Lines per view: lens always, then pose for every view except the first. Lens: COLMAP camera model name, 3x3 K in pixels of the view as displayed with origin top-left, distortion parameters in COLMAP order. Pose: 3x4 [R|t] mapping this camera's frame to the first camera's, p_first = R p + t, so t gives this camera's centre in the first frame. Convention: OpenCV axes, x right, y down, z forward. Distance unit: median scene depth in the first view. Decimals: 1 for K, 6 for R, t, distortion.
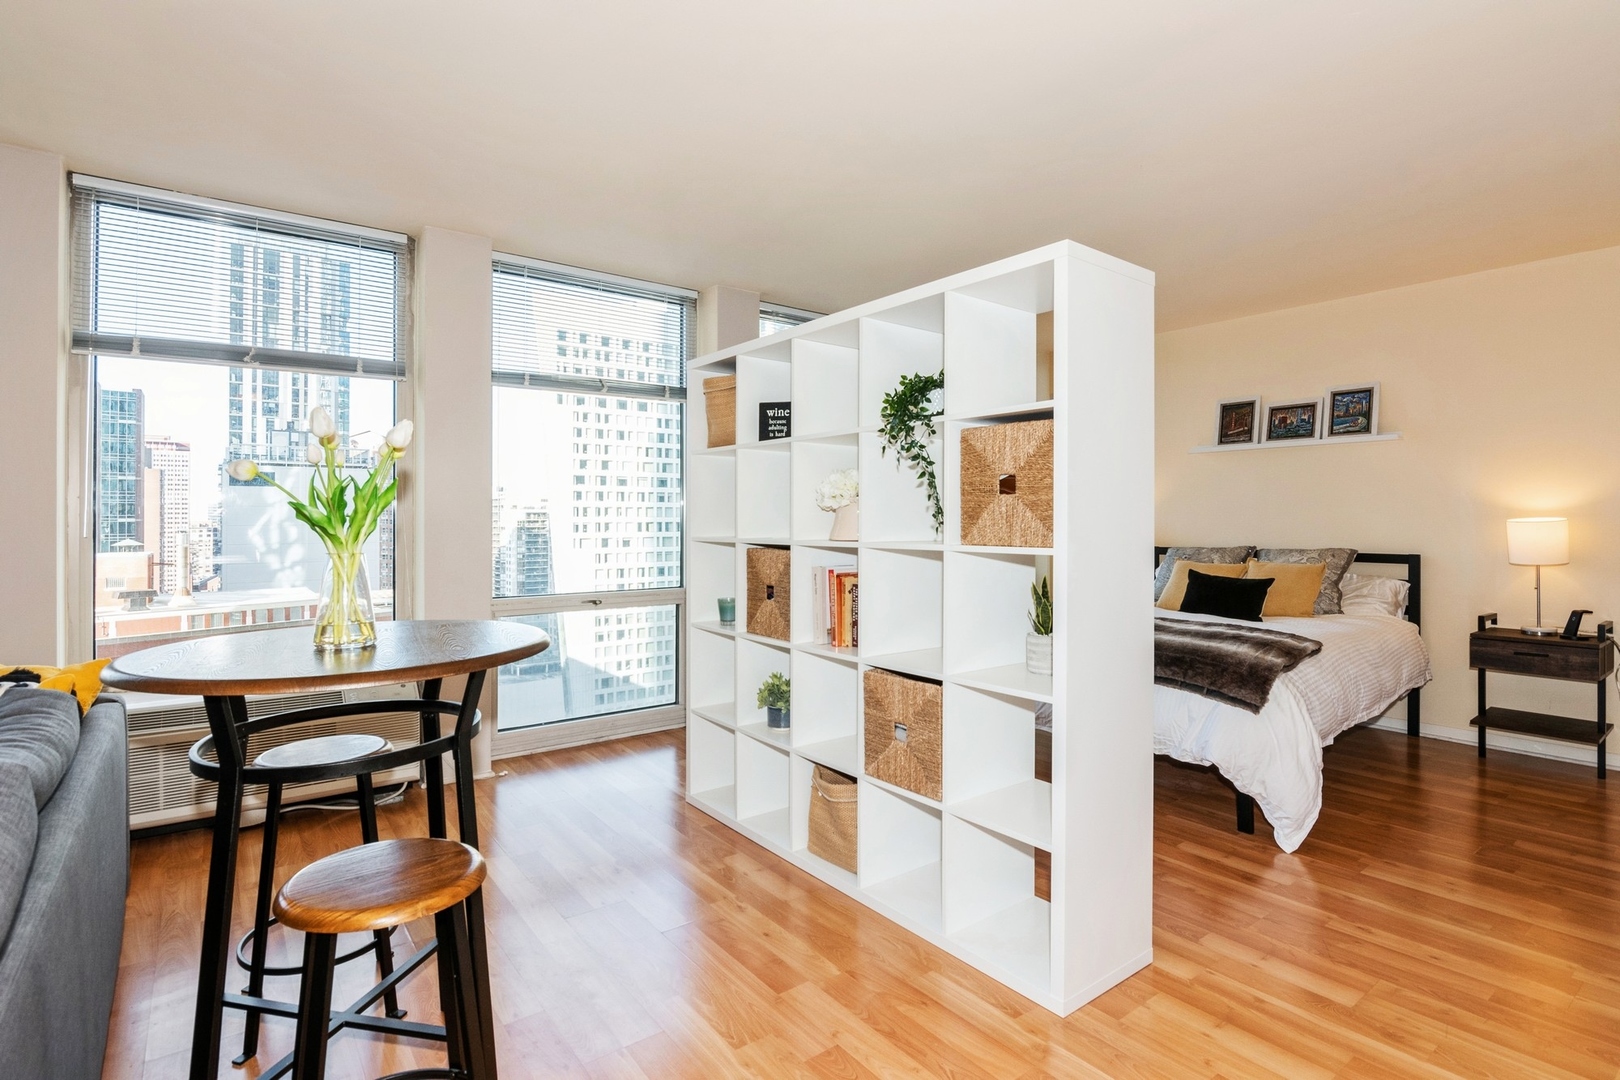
lens RADIAL K [[787.5, 0, 810.5], [0, 787.5, 513.1], [0, 0, 1]] dist [-0.023718, -0.000338]
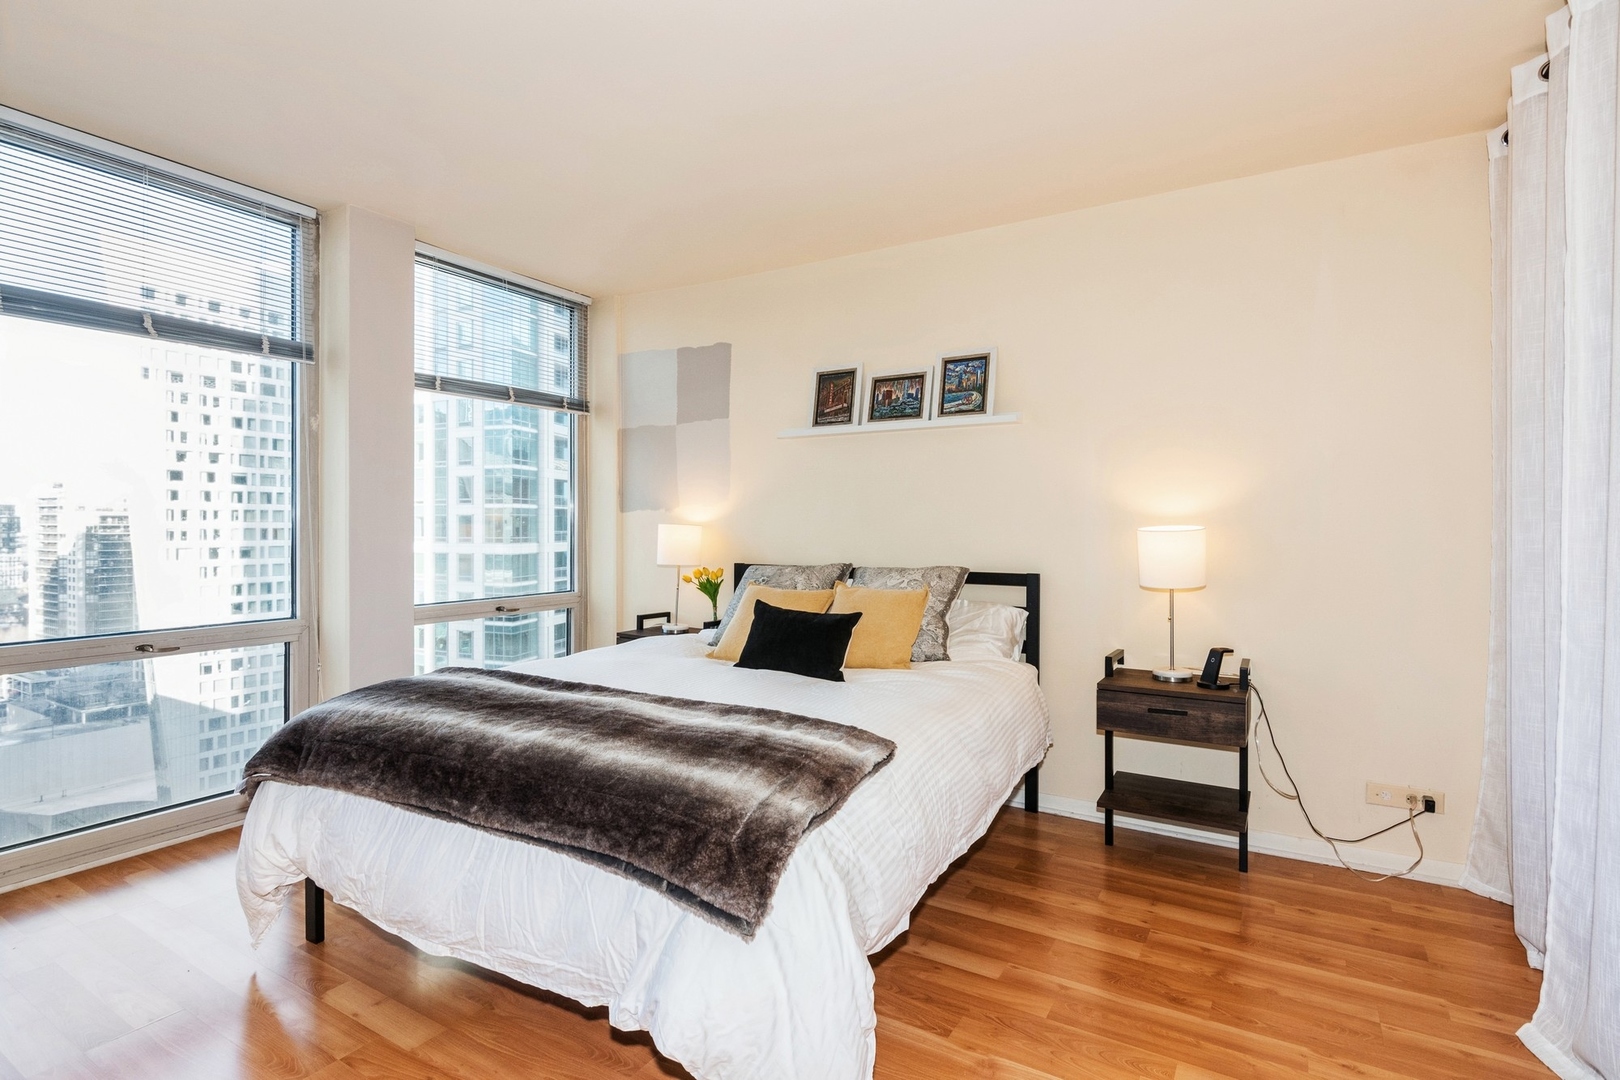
lens RADIAL K [[777.9, 0, 808.3], [0, 777.9, 528.0], [0, 0, 1]] dist [-0.002656, -0.000529]
pose [[0.928869, 0.001867, 0.370404, 0.278041], [-0.005826, 0.999937, 0.009570, 0.002511], [-0.370363, -0.011048, 0.928822, 0.357313]]
